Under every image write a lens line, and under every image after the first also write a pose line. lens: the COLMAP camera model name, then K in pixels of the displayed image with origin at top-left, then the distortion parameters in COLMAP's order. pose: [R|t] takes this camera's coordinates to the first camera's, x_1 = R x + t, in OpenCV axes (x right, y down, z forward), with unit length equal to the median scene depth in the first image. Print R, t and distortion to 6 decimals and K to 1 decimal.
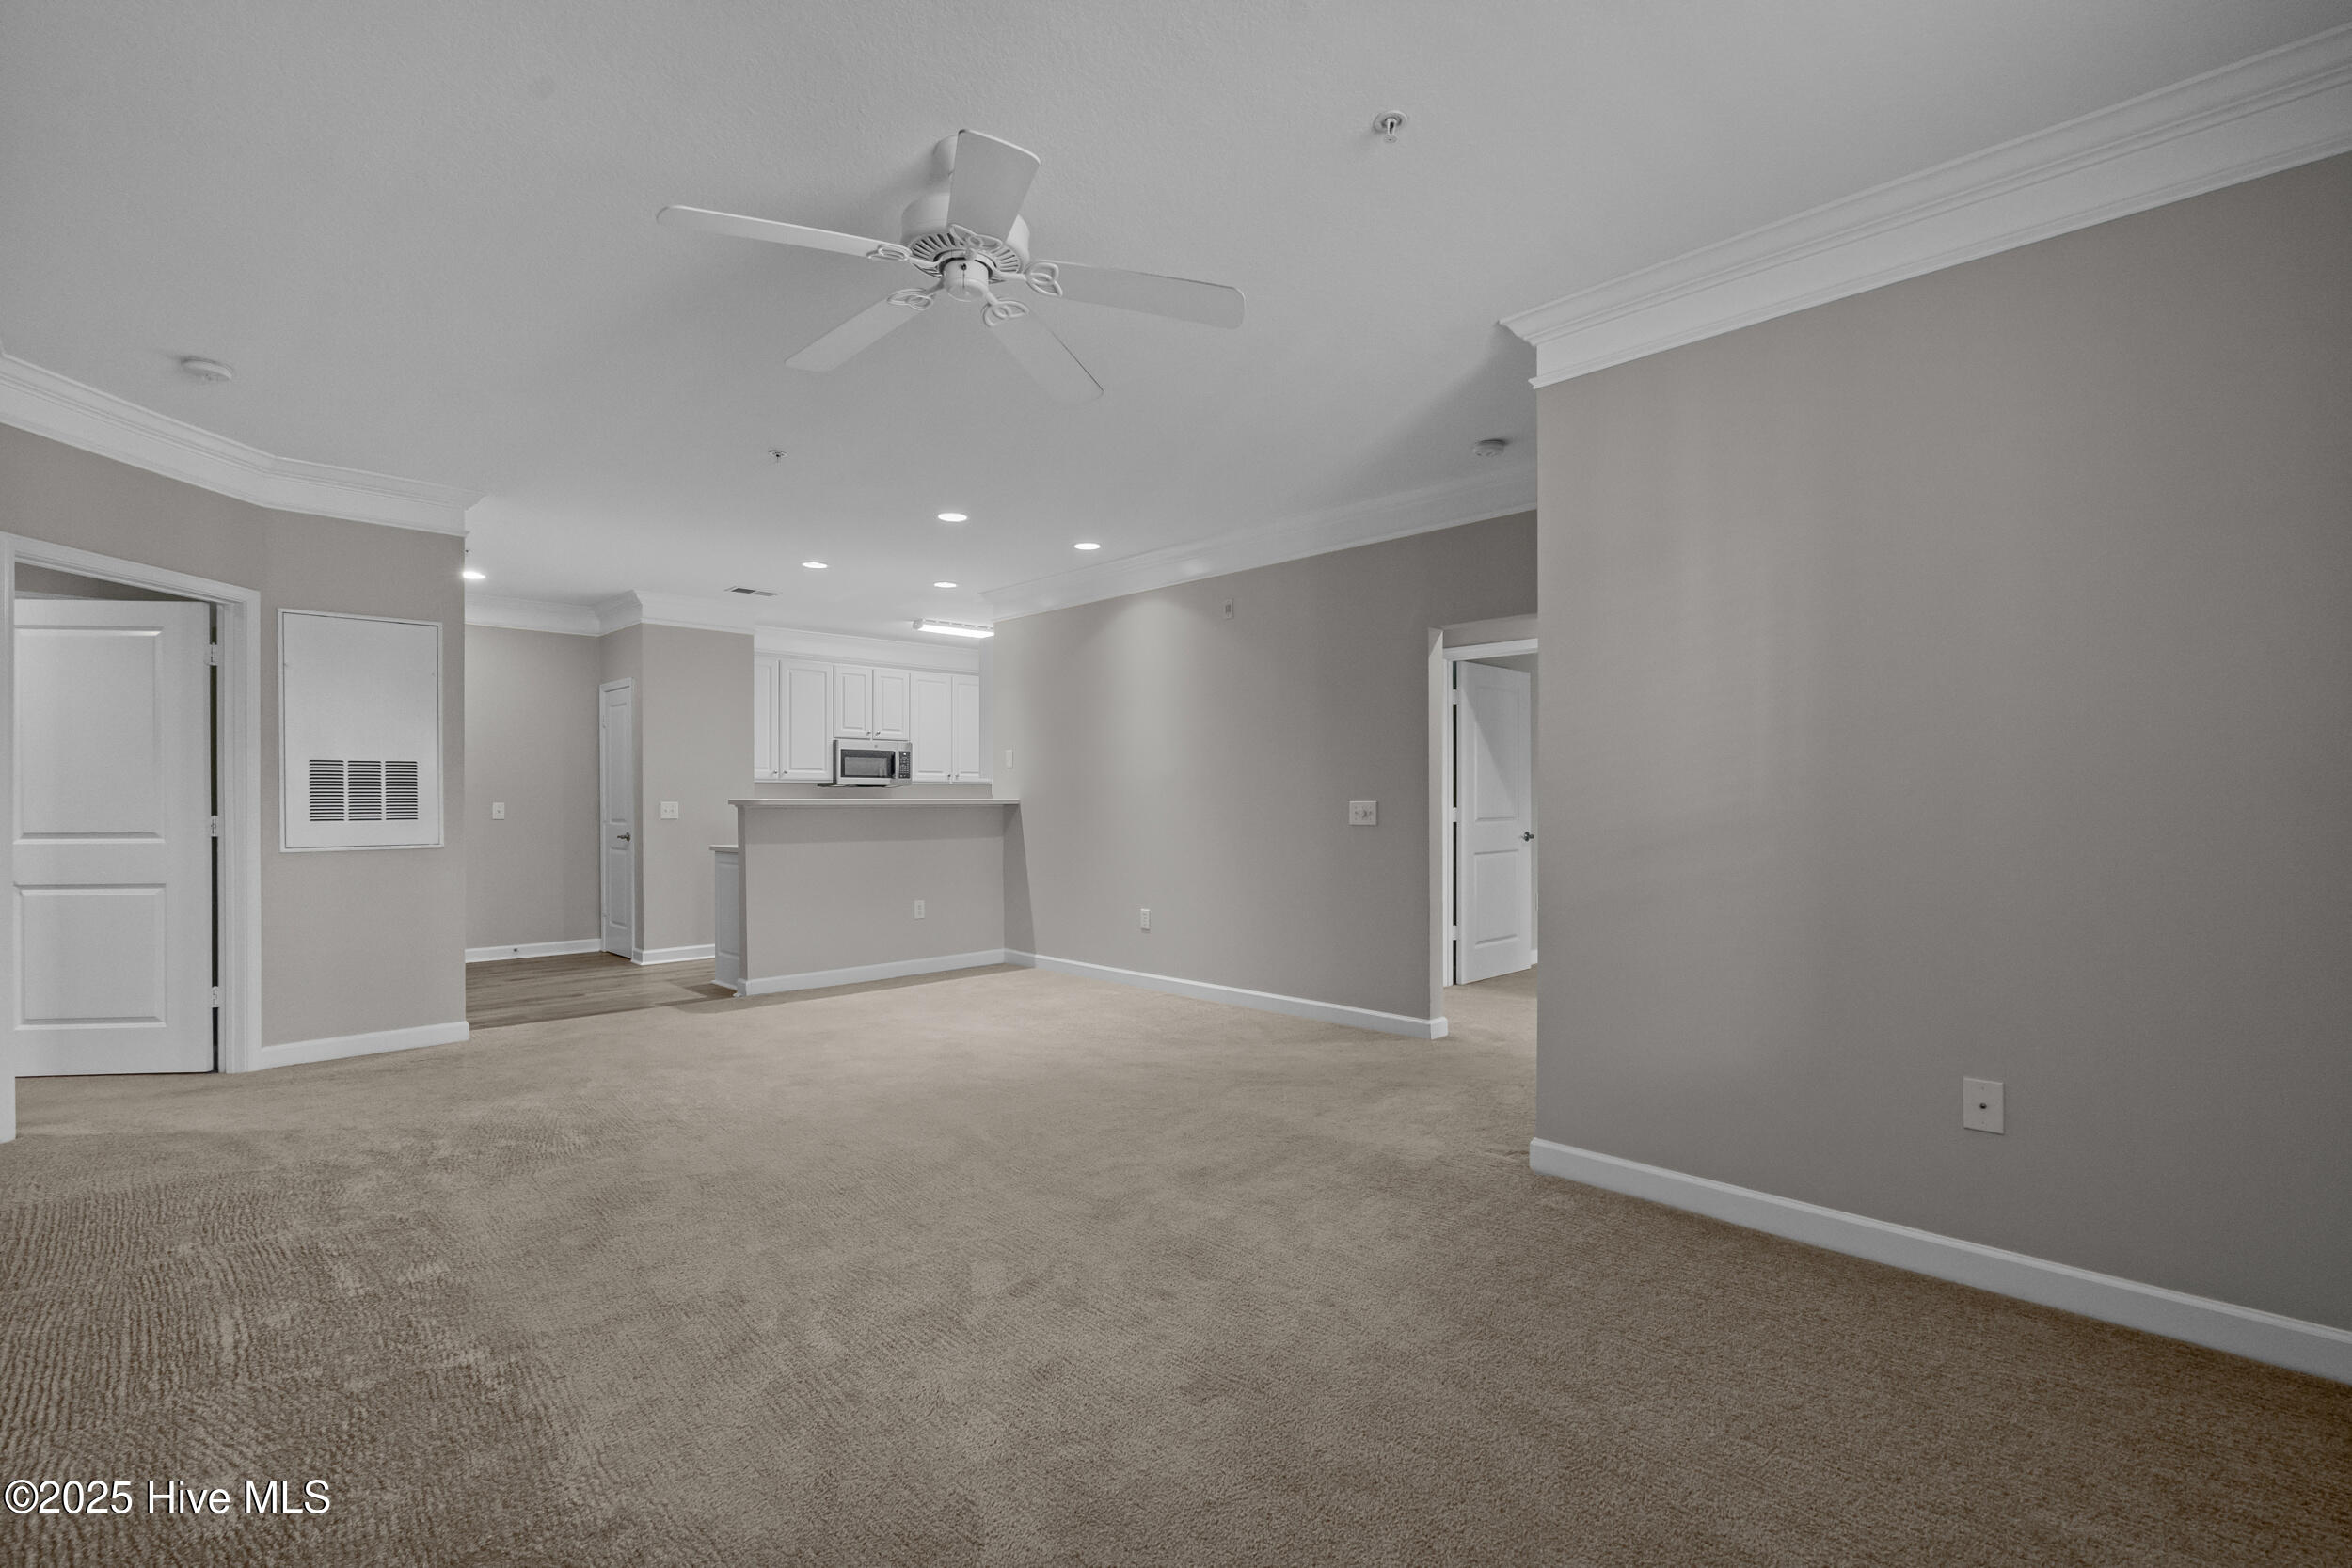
lens RADIAL K [[1074.3, 0, 1168.6], [0, 1074.3, 804.5], [0, 0, 1]] dist [-0.000484, -0.000066]
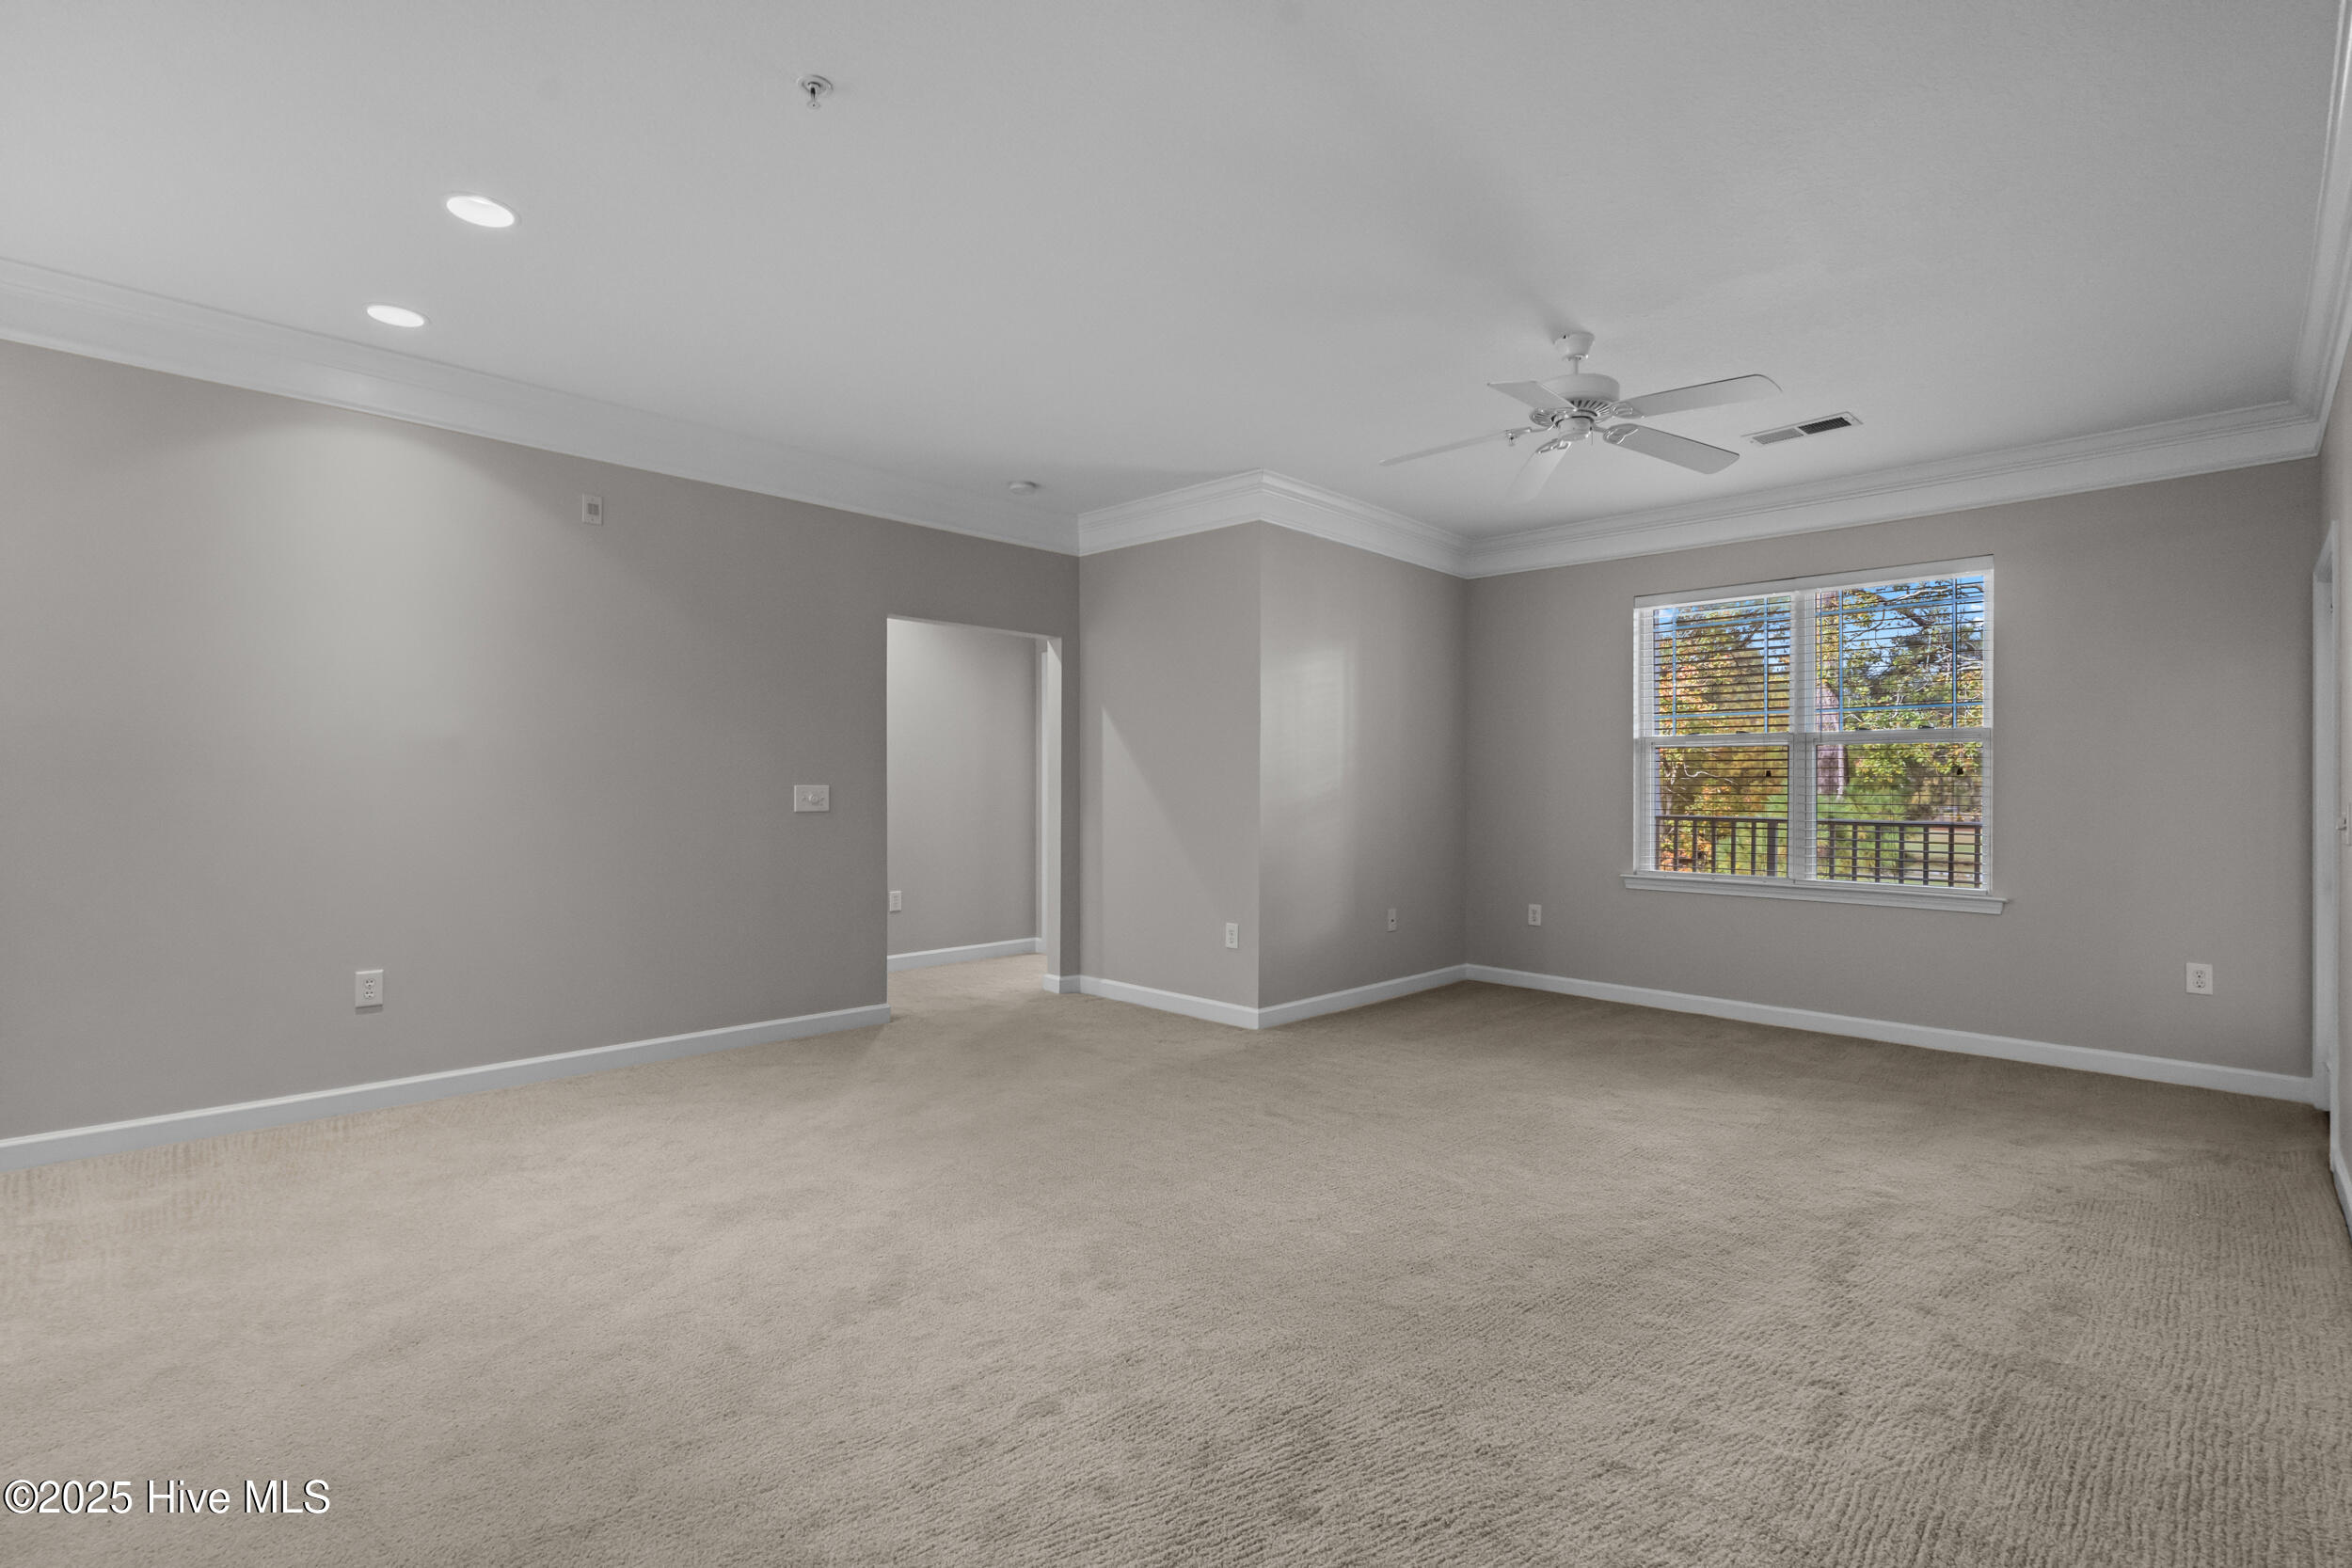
lens RADIAL K [[1073.5, 0, 1185.1], [0, 1073.5, 771.7], [0, 0, 1]] dist [0.001775, 0.000094]
pose [[-0.031757, 0.011673, 0.999427, -0.503435], [-0.008290, 0.999894, -0.011942, -0.004596], [-0.999461, -0.008664, -0.031657, 0.483674]]
